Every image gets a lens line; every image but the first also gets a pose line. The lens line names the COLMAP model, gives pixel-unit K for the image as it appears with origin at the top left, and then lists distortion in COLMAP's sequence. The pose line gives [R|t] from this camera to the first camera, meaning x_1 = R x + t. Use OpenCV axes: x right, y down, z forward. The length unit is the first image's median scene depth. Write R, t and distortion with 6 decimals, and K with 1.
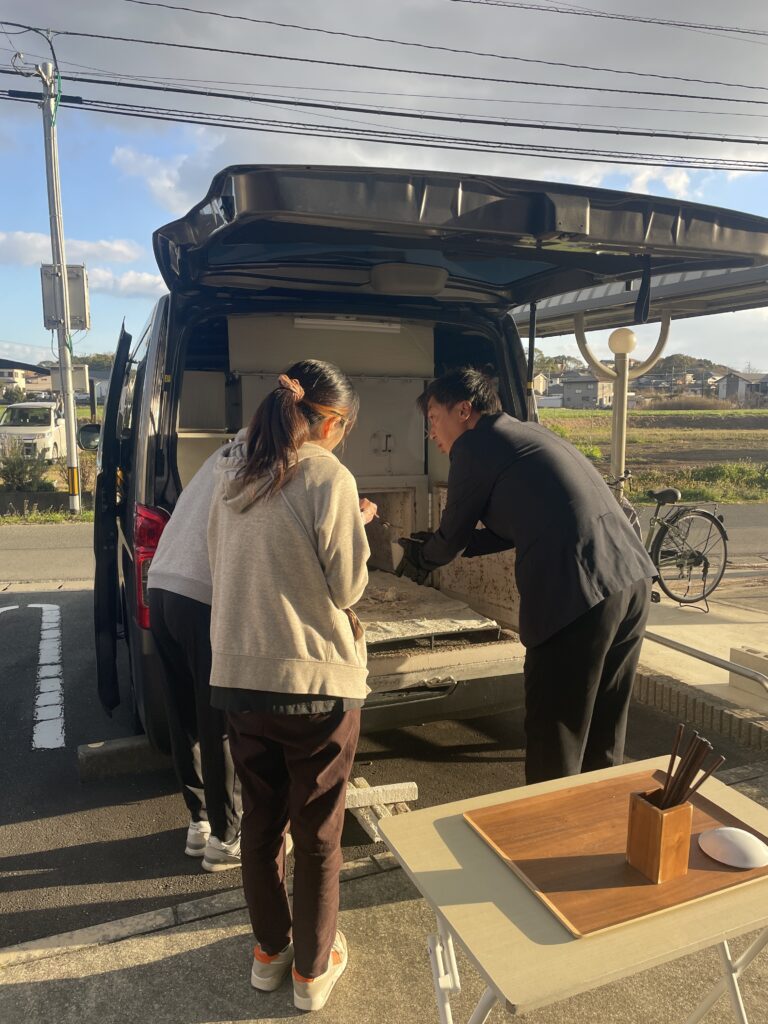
lens RADIAL K [[760.1, 0, 384.0], [0, 760.1, 512.0], [0, 0, 1]] dist [0.099910, -0.127853]
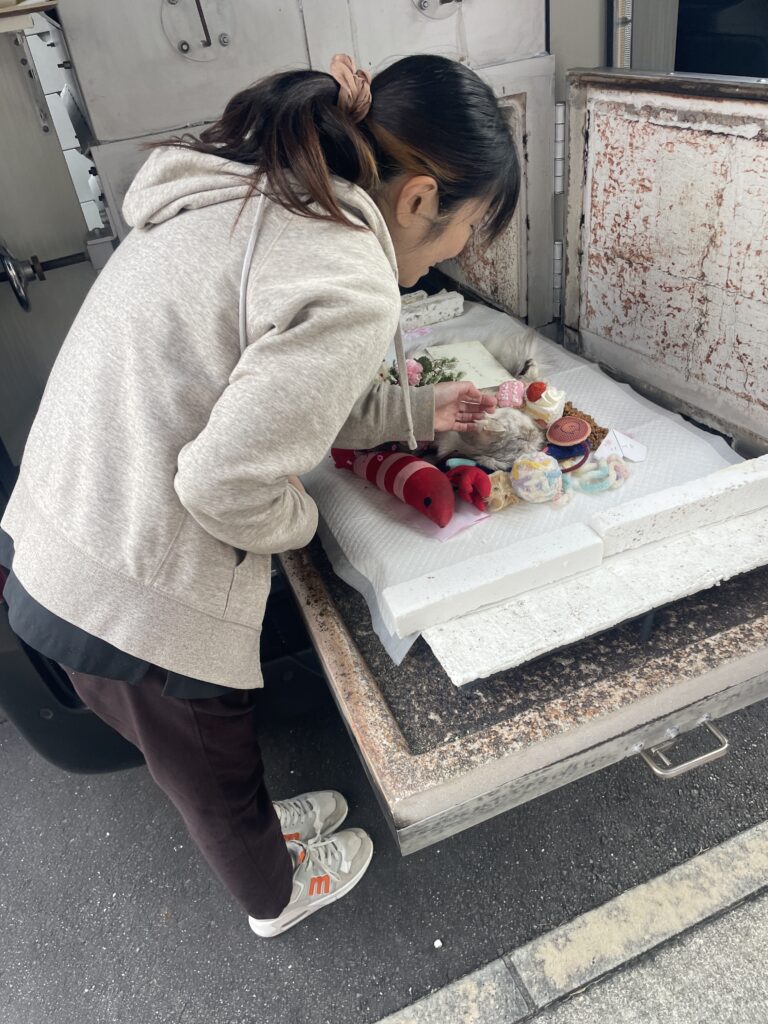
lens RADIAL K [[756.2, 0, 383.2], [0, 756.2, 520.0], [0, 0, 1]] dist [0.094623, -0.131695]
pose [[0.992621, -0.088504, -0.082884, -0.023028], [0.118521, 0.852527, 0.509068, -0.062298], [0.025607, -0.515135, 0.856727, 0.572957]]
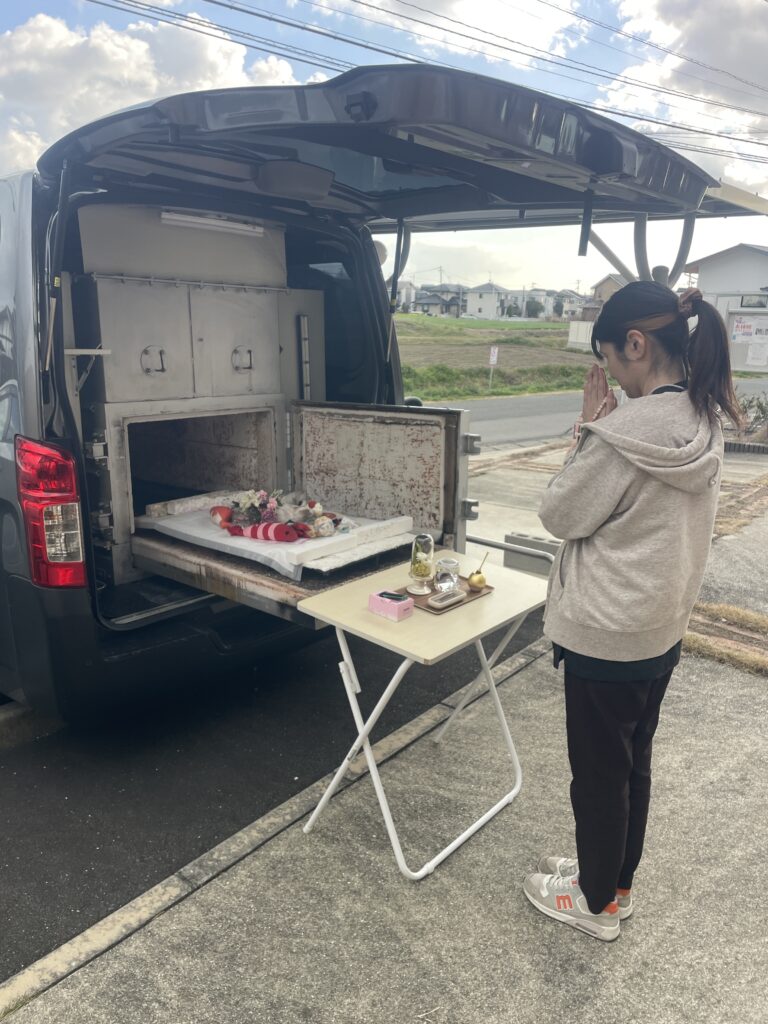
lens RADIAL K [[756.2, 0, 383.2], [0, 756.2, 520.0], [0, 0, 1]] dist [0.094623, -0.131695]
pose [[0.887125, -0.095947, 0.451445, -0.310323], [0.033251, 0.988897, 0.144833, -0.027320], [-0.460329, -0.113474, 0.880466, 0.086011]]
